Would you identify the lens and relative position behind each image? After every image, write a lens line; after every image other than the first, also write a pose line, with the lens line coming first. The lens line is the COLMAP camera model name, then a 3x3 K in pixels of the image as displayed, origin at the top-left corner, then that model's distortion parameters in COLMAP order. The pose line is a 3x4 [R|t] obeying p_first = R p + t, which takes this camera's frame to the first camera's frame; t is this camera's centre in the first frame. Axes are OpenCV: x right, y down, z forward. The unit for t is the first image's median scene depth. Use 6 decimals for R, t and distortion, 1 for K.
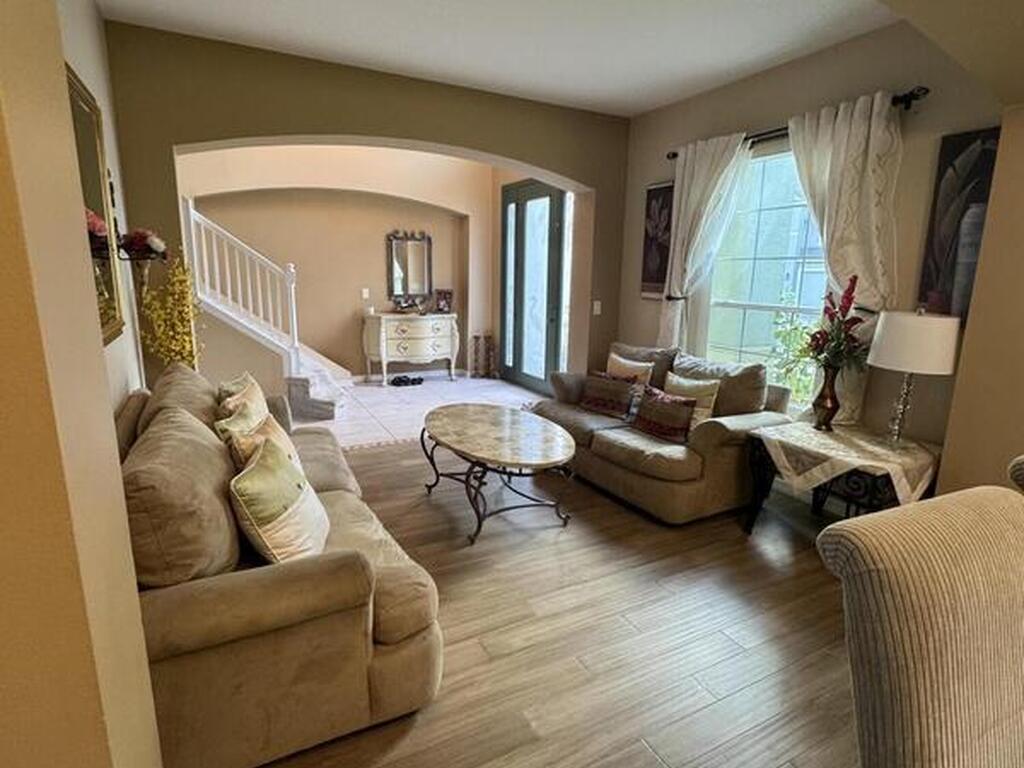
lens RADIAL K [[545.8, 0, 513.7], [0, 545.8, 382.3], [0, 0, 1]] dist [-0.007566, 0.001791]
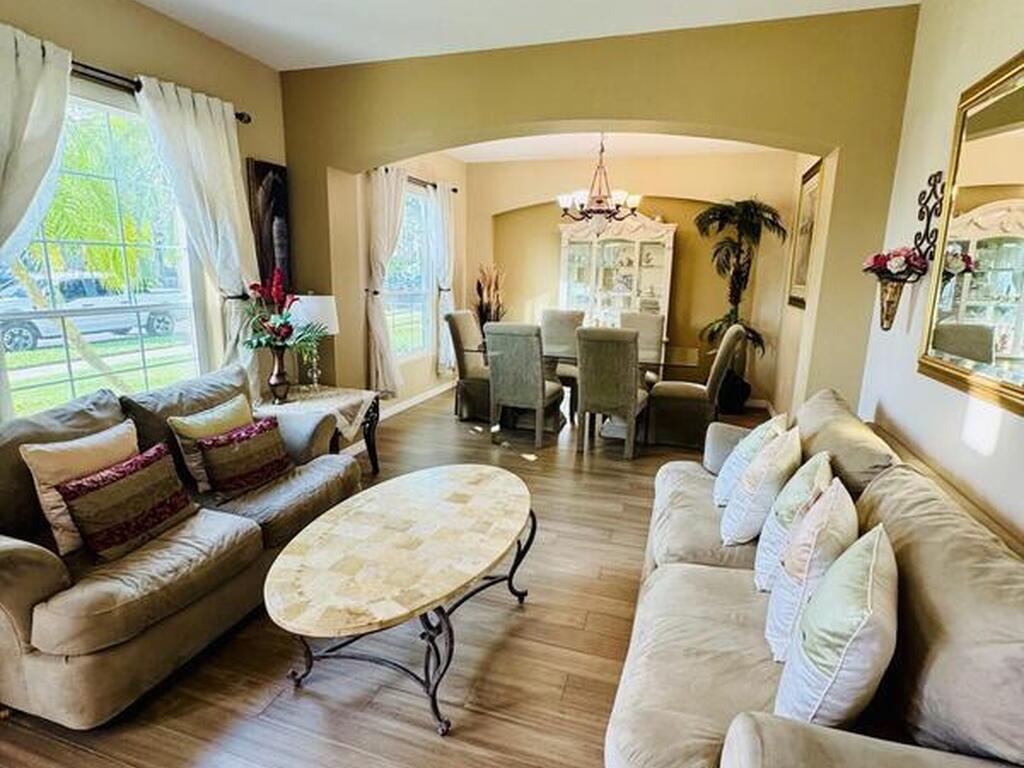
lens RADIAL K [[545.8, 0, 513.7], [0, 545.8, 382.3], [0, 0, 1]] dist [-0.007566, 0.001791]
pose [[-0.692999, -0.177395, 0.698773, -0.250283], [0.110174, 0.931811, 0.345819, -0.132283], [-0.712470, 0.316639, -0.626200, 0.601847]]
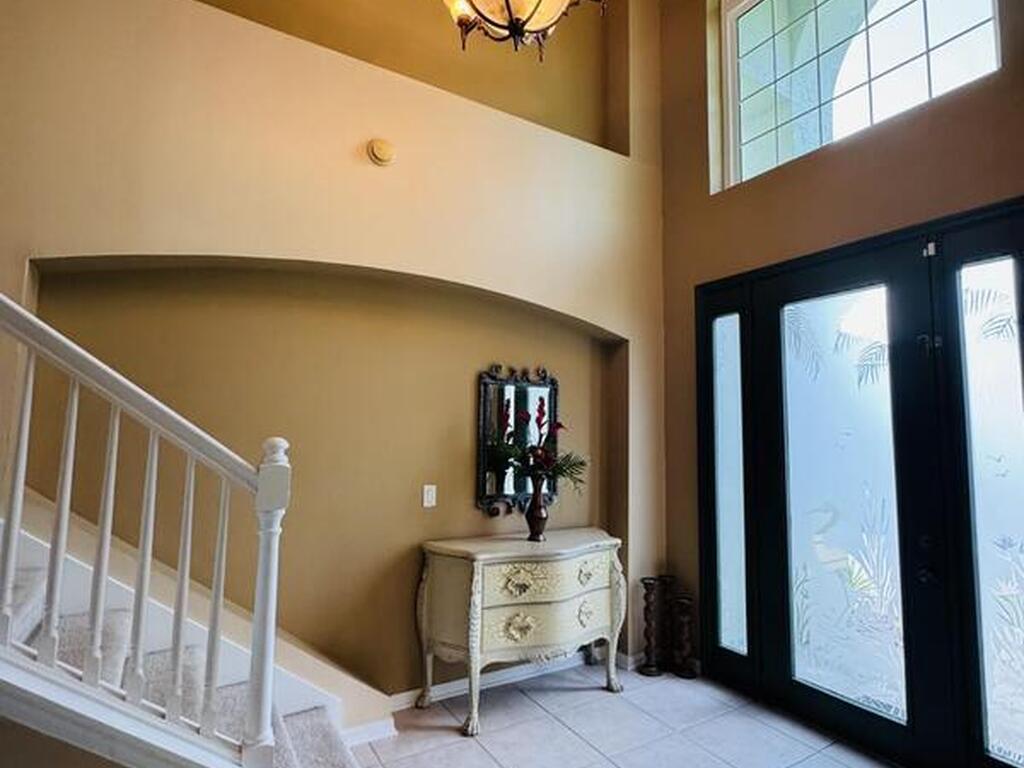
lens RADIAL K [[545.8, 0, 513.7], [0, 545.8, 382.3], [0, 0, 1]] dist [-0.007566, 0.001791]
pose [[0.998330, 0.001322, 0.057747, -0.228159], [0.015402, 0.957448, -0.288194, -0.121884], [-0.055671, 0.288603, 0.955829, 0.534934]]
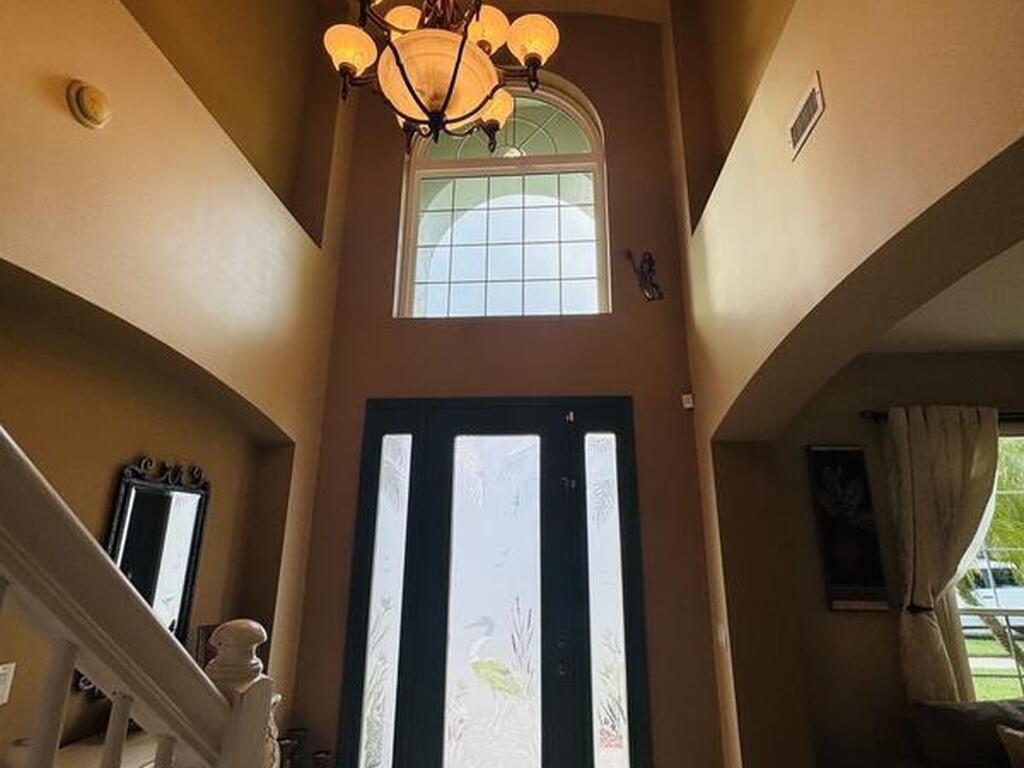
lens RADIAL K [[545.8, 0, 513.7], [0, 545.8, 382.3], [0, 0, 1]] dist [-0.007566, 0.001791]
pose [[0.534407, 0.225381, 0.814624, -0.379185], [0.169779, 0.915526, -0.364675, -0.159567], [-0.828000, 0.333191, 0.450999, 0.644407]]
